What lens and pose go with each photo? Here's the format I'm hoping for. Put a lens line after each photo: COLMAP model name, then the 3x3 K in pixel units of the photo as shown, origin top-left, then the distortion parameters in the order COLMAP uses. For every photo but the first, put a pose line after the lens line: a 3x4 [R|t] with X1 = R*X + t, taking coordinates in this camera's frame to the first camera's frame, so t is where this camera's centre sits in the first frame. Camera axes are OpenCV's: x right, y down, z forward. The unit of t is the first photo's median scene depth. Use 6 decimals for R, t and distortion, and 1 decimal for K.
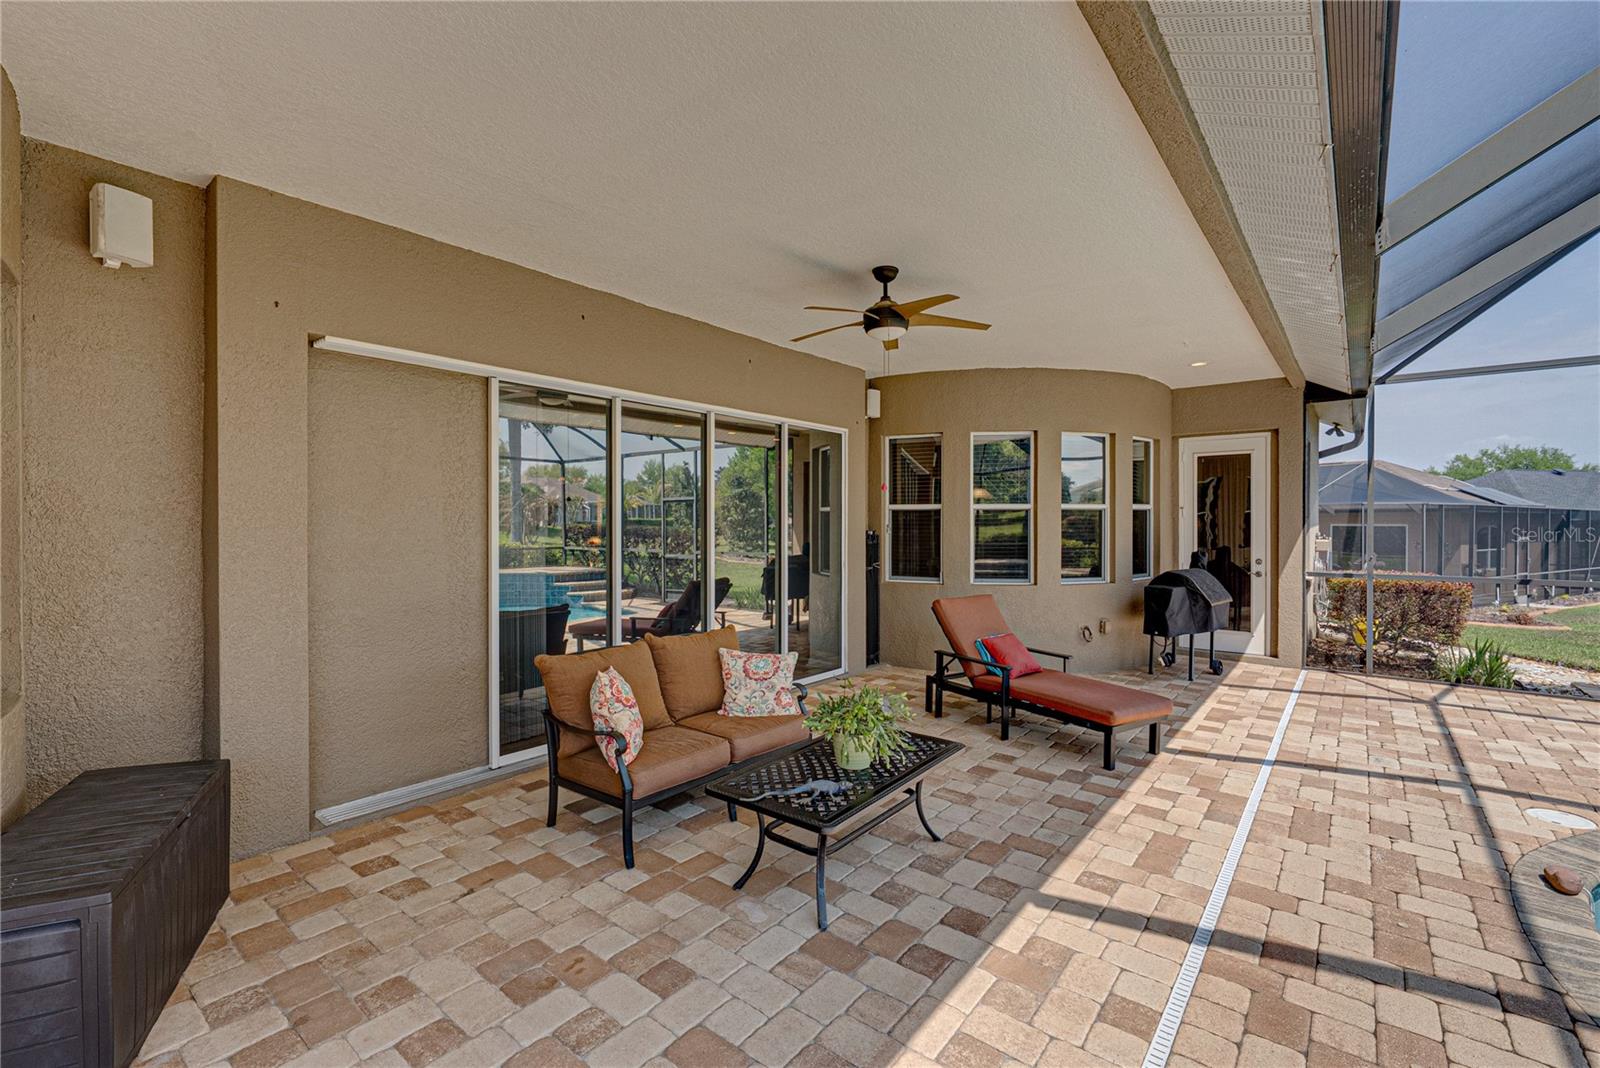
lens RADIAL K [[698.6, 0, 799.1], [0, 698.6, 523.2], [0, 0, 1]] dist [-0.010511, 0.001128]
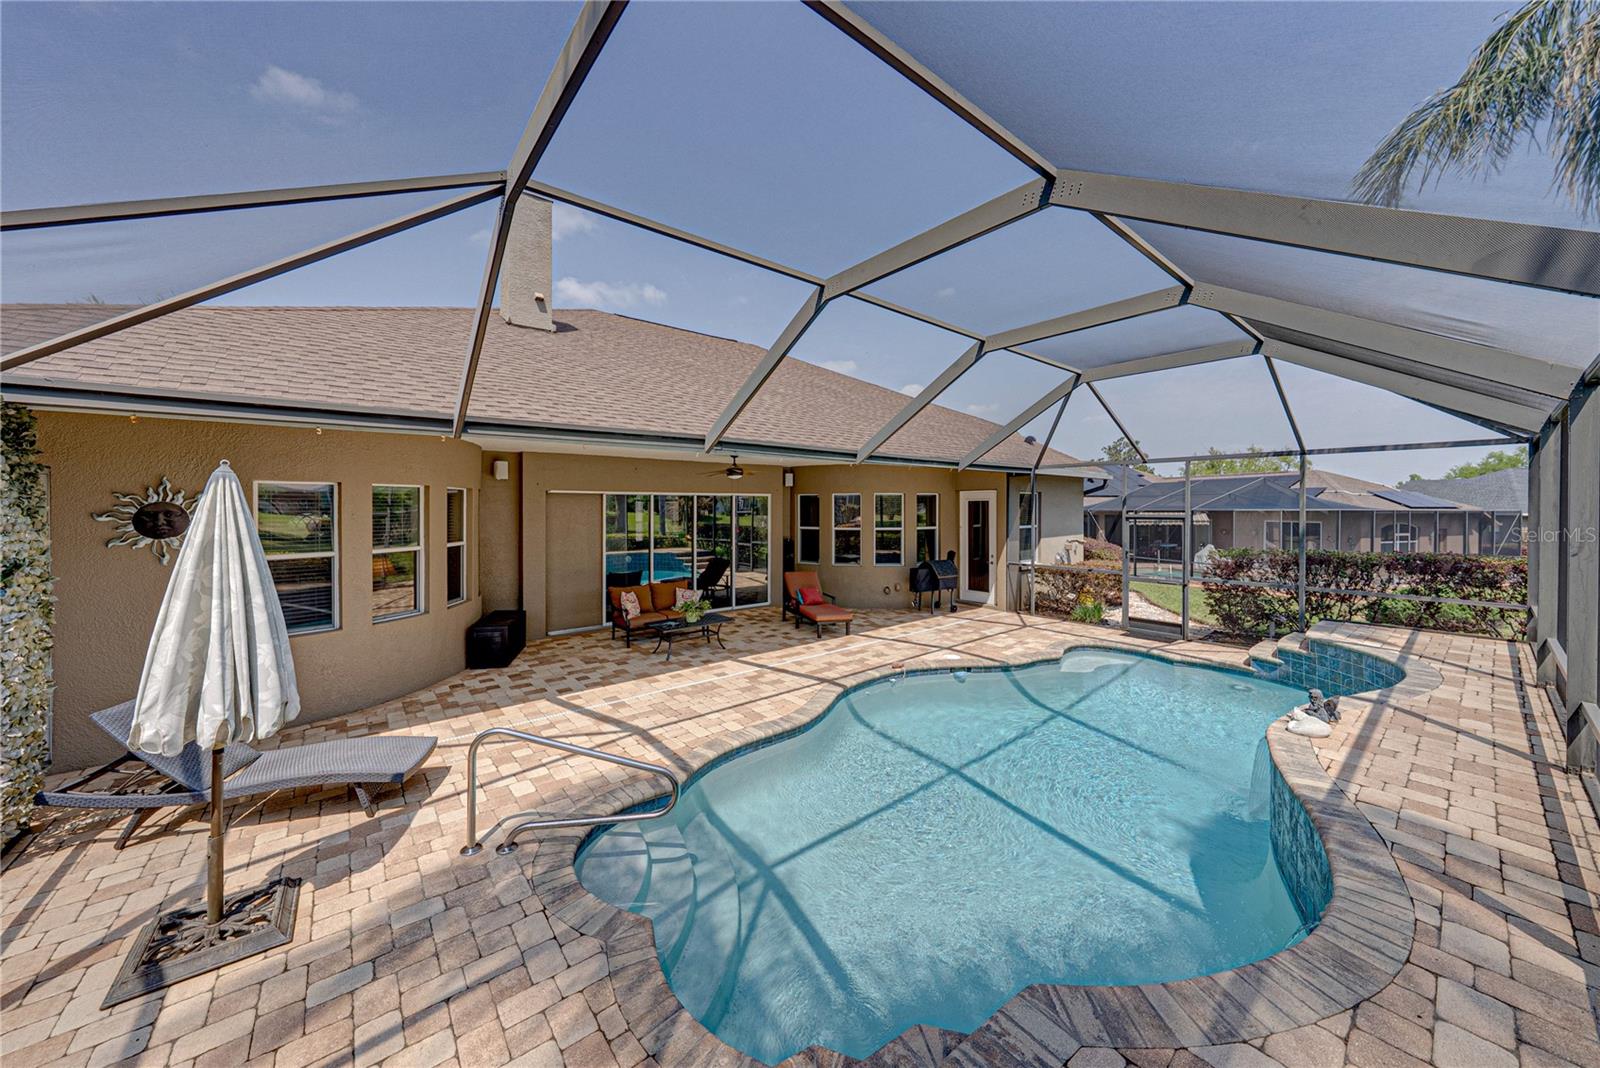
lens RADIAL K [[548.4, 0, 809.7], [0, 548.4, 507.0], [0, 0, 1]] dist [0.000155, 0.000108]
pose [[0.982440, -0.000756, -0.186576, 0.555878], [0.000106, 0.999994, -0.003493, -0.094348], [0.186577, 0.003411, 0.982434, -0.730584]]
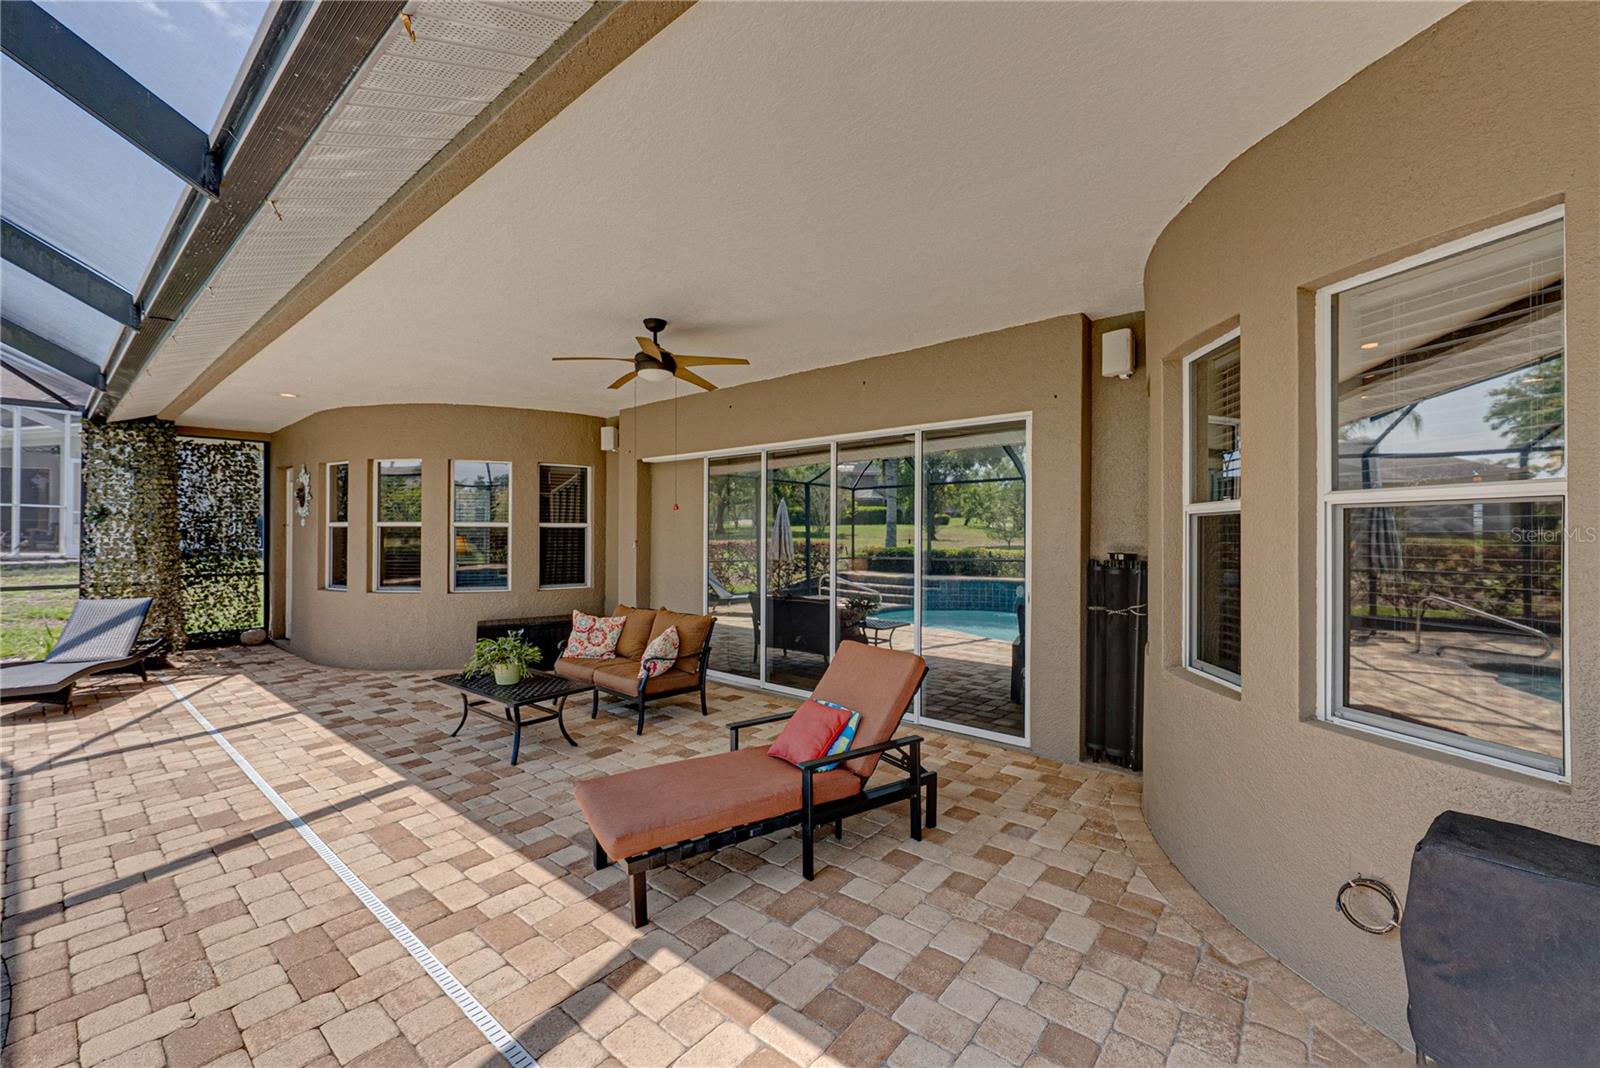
lens RADIAL K [[642.6, 0, 792.2], [0, 642.6, 533.9], [0, 0, 1]] dist [0.023508, -0.005619]
pose [[-0.029420, -0.006171, -0.999548, 0.786996], [-0.007572, 0.999954, -0.005951, 0.001088], [0.999538, 0.007394, -0.029466, 0.851871]]
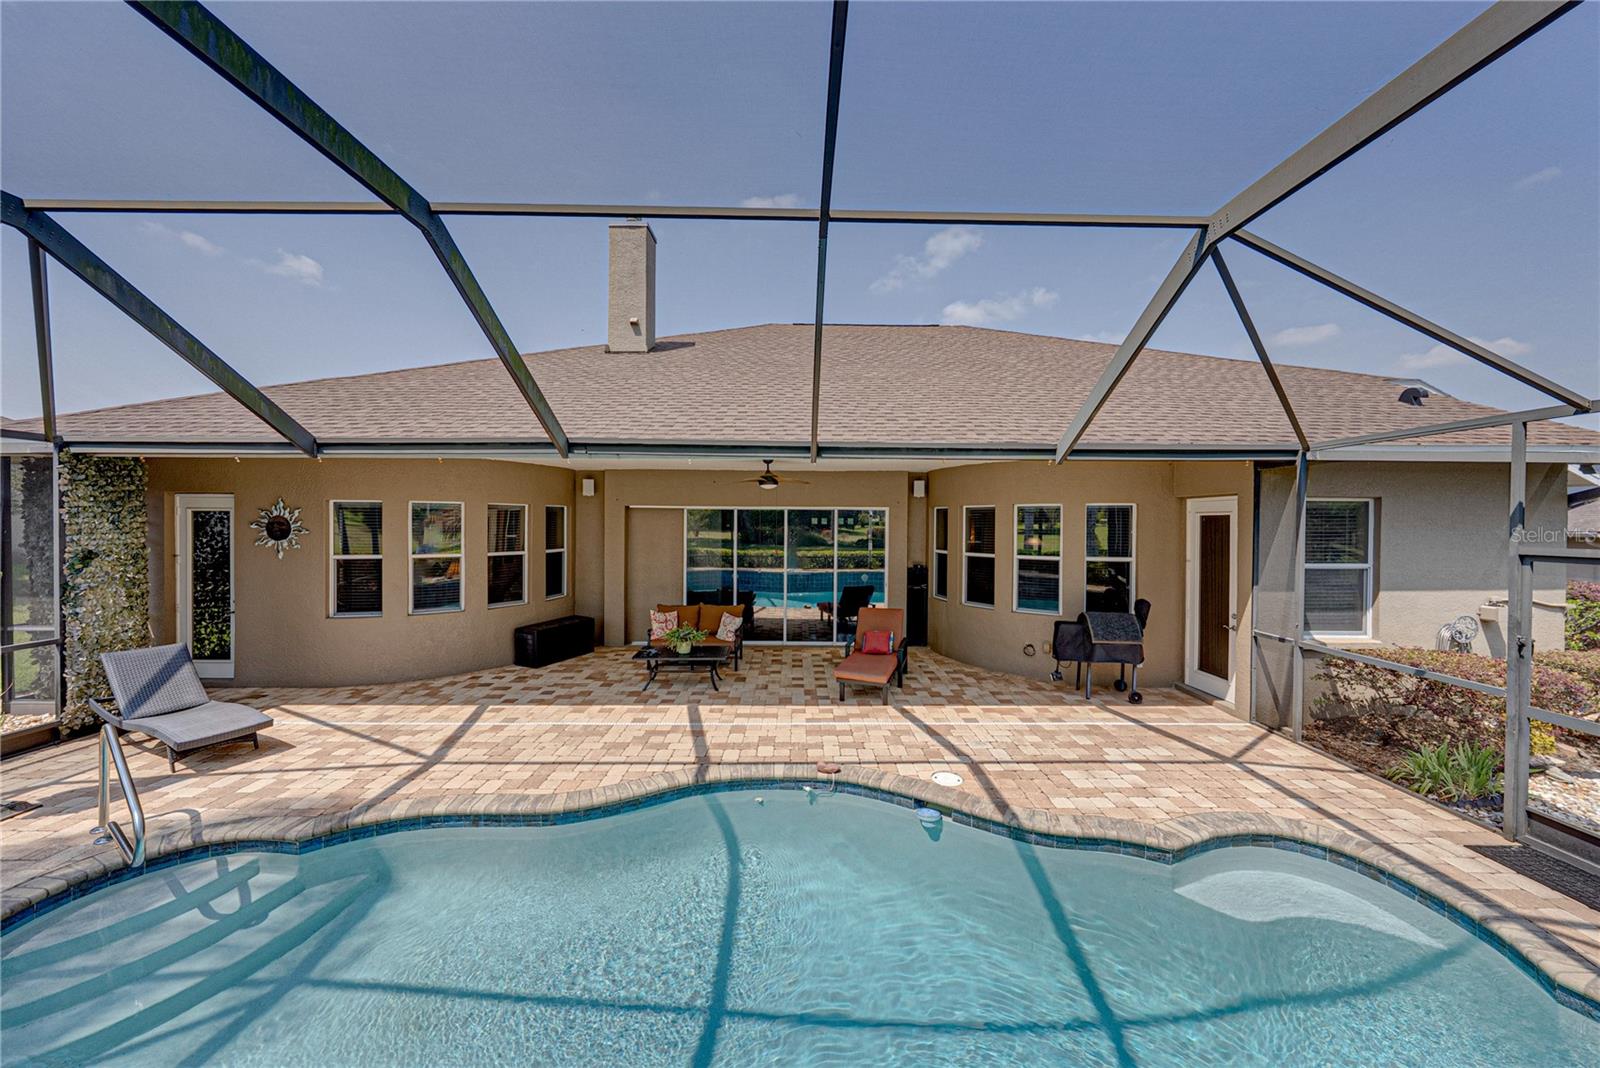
lens RADIAL K [[555.9, 0, 813.1], [0, 555.9, 528.4], [0, 0, 1]] dist [-0.000848, 0.000487]
pose [[0.649199, 0.013441, -0.760500, 1.094340], [-0.010412, 0.999907, 0.008784, -0.099366], [0.760547, 0.002216, 0.649279, -0.053158]]
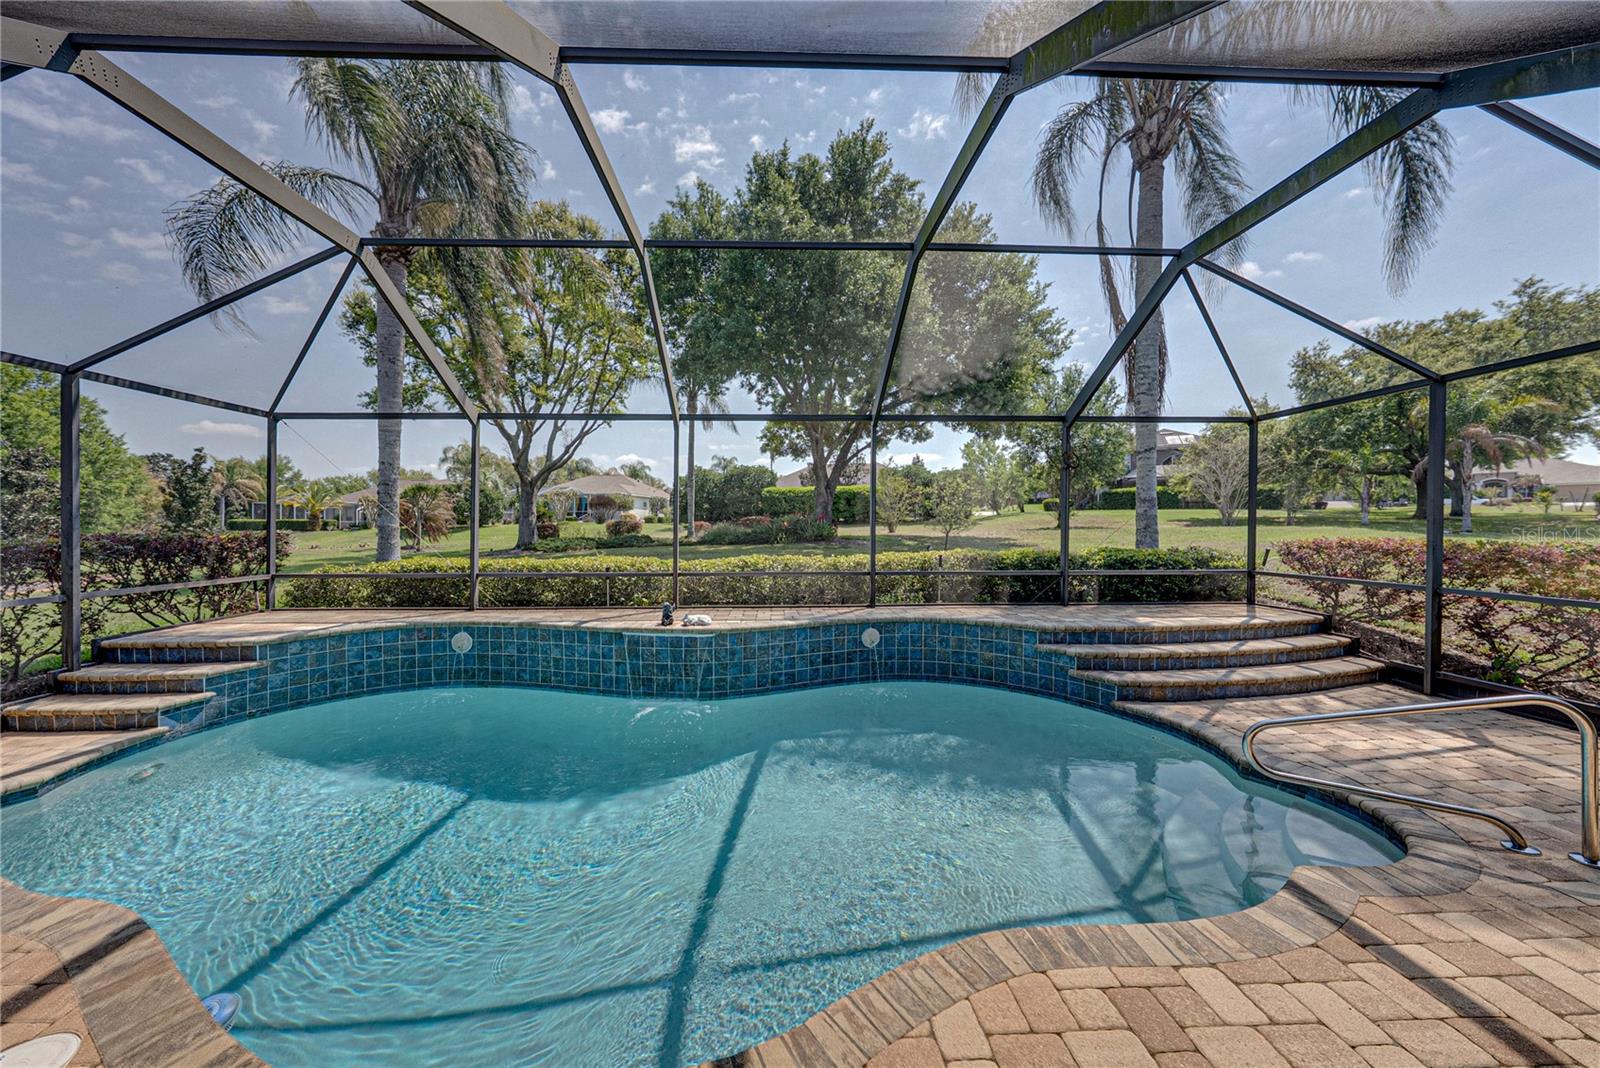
lens RADIAL K [[562.8, 0, 790.1], [0, 562.8, 525.8], [0, 0, 1]] dist [-0.002068, 0.000006]
pose [[-0.655974, -0.002296, 0.754780, 0.198848], [0.003403, 0.999976, 0.006000, -0.011500], [-0.754776, 0.006504, -0.655951, 0.476742]]
